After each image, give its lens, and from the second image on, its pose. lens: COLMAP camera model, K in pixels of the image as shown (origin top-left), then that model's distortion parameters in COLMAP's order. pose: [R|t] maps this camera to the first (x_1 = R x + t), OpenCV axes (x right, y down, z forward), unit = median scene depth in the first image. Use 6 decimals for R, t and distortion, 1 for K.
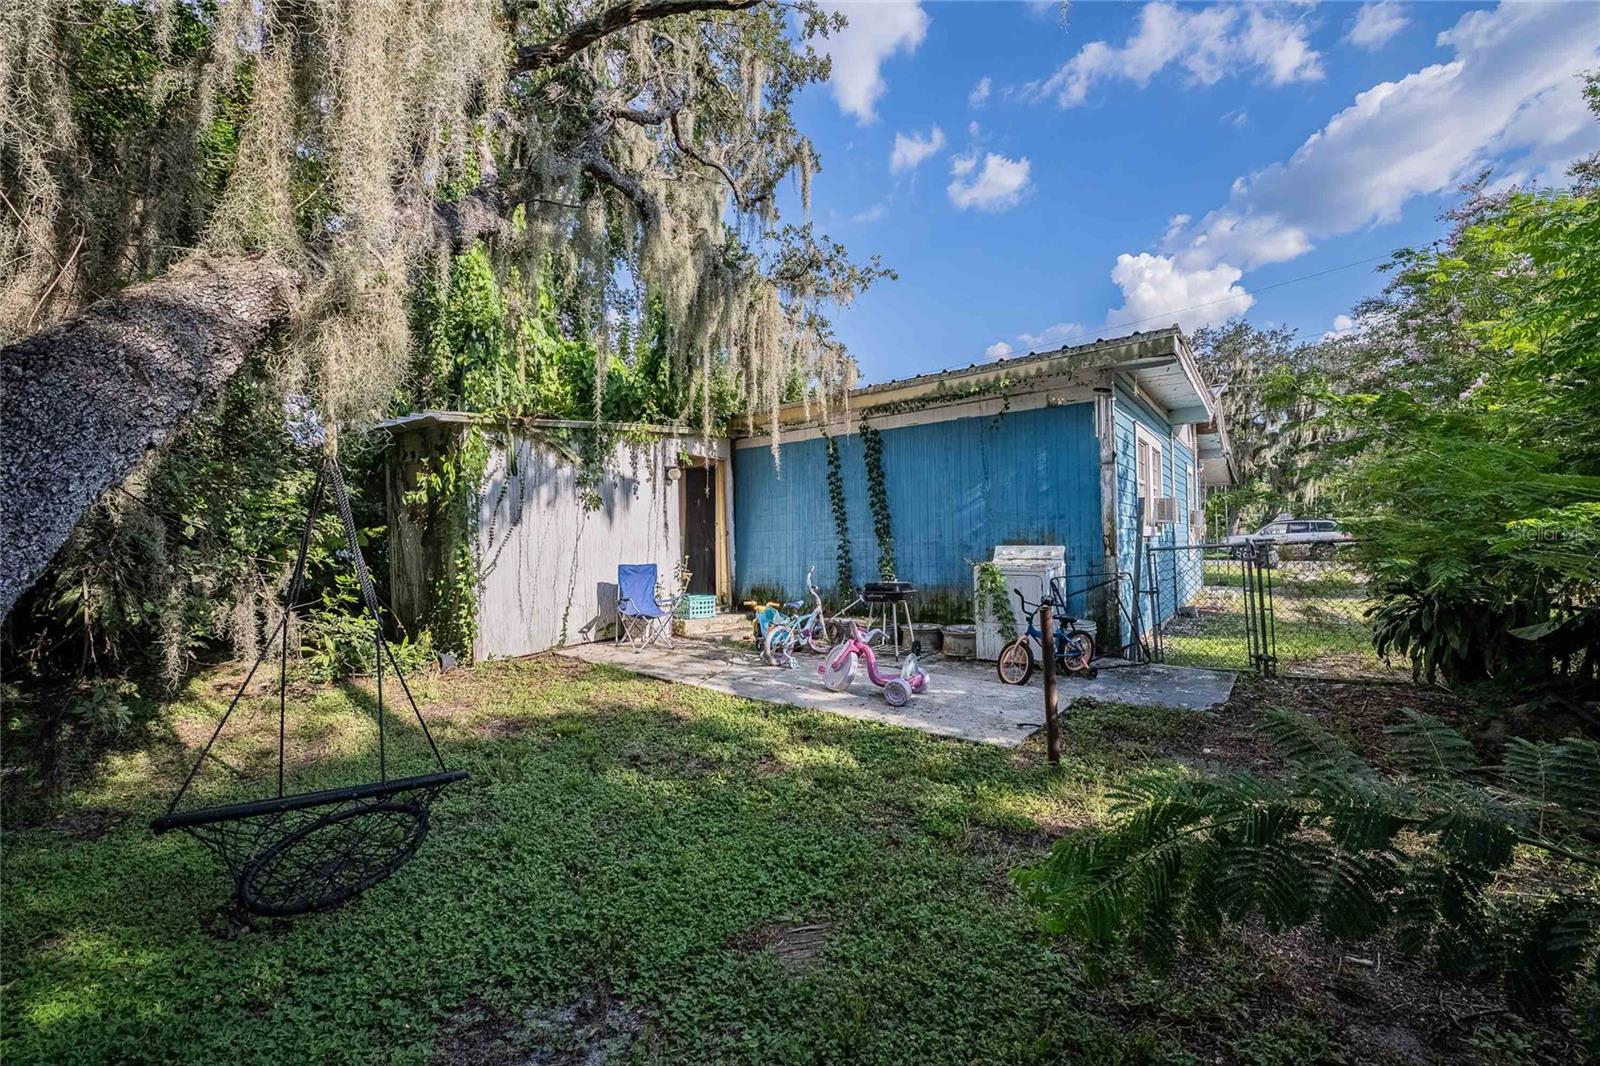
lens RADIAL K [[640.4, 0, 794.3], [0, 640.4, 528.7], [0, 0, 1]] dist [-0.017111, -0.000449]
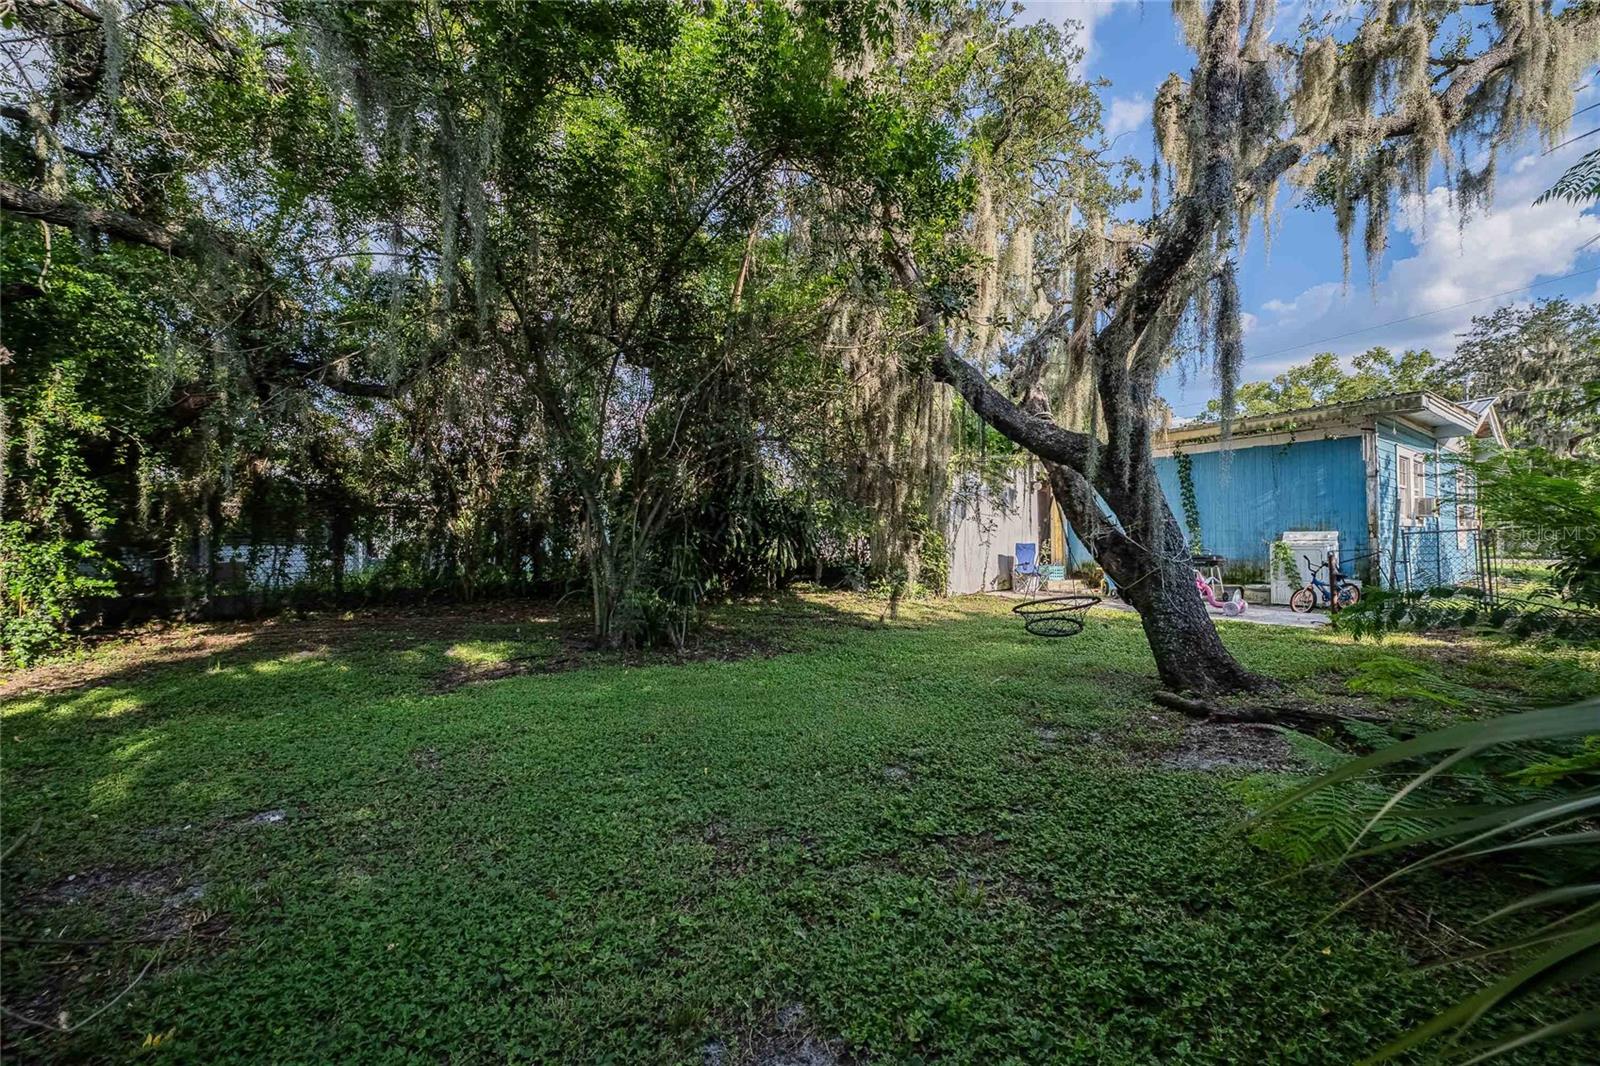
lens RADIAL K [[640.4, 0, 807.5], [0, 640.4, 535.2], [0, 0, 1]] dist [-0.017111, -0.000449]
pose [[0.959892, 0.003515, -0.280348, -0.356241], [-0.000373, 0.999937, 0.011262, 0.019275], [0.280369, -0.010706, 0.959832, -0.777477]]
